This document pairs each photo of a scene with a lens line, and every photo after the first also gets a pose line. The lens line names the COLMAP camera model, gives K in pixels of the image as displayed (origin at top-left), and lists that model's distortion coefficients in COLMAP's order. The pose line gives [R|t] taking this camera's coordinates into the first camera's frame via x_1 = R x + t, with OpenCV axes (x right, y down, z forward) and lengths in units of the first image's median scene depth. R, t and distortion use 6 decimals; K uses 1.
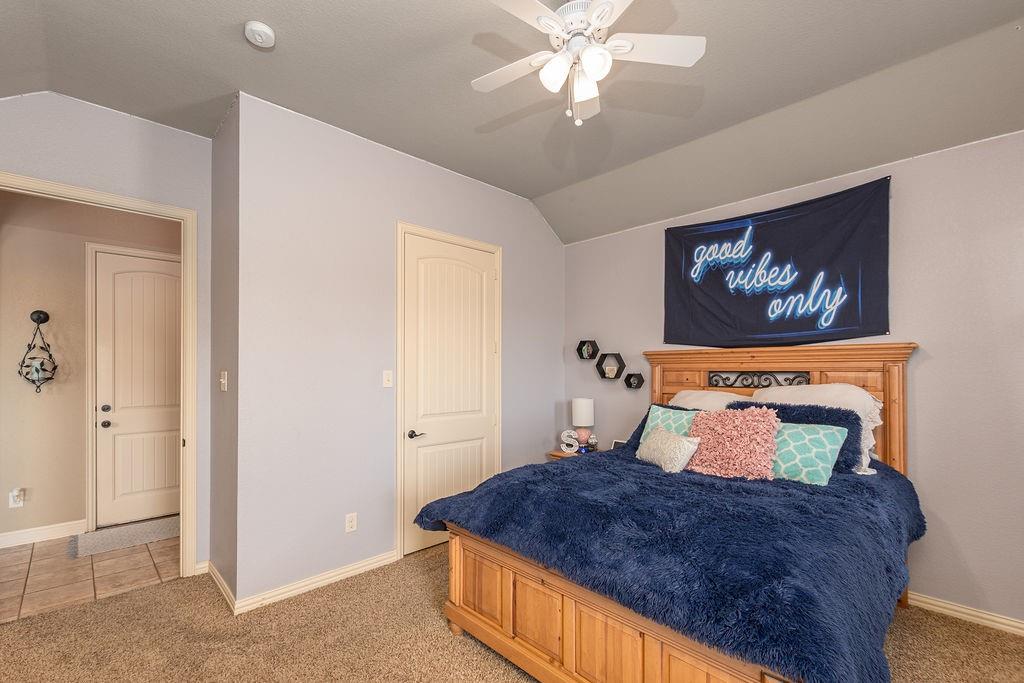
lens RADIAL K [[452.9, 0, 516.2], [0, 452.9, 364.1], [0, 0, 1]] dist [0.006941, -0.001739]
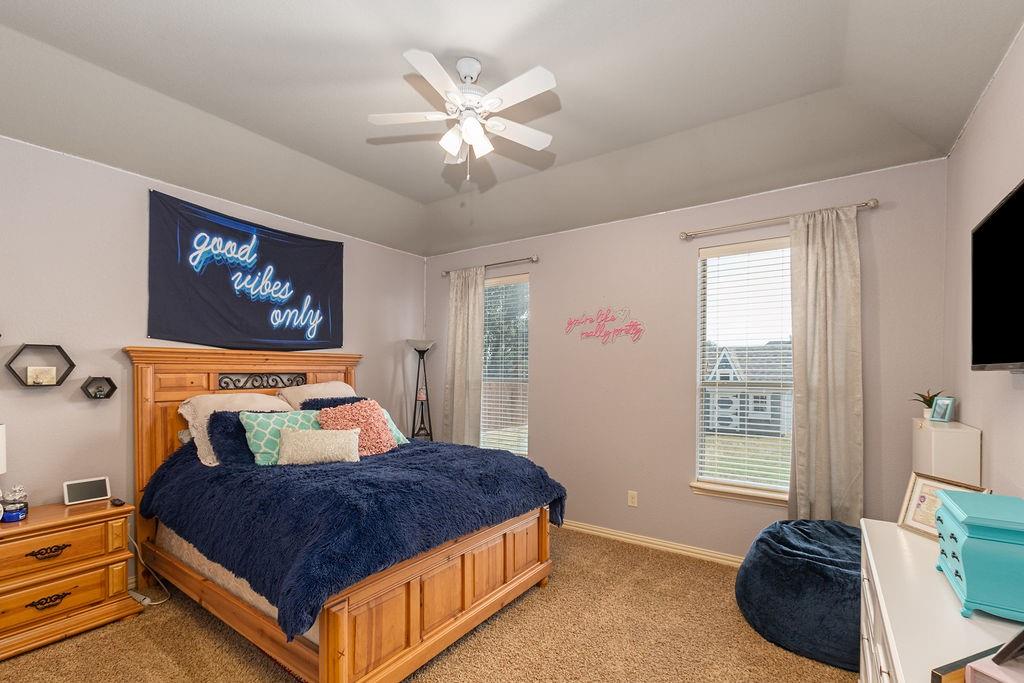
lens RADIAL K [[452.9, 0, 502.1], [0, 452.9, 374.8], [0, 0, 1]] dist [0.006941, -0.001739]
pose [[-0.183431, -0.007985, 0.983000, -0.630675], [-0.012344, 0.999907, 0.005819, 0.006765], [-0.982955, -0.011067, -0.183512, 0.633118]]
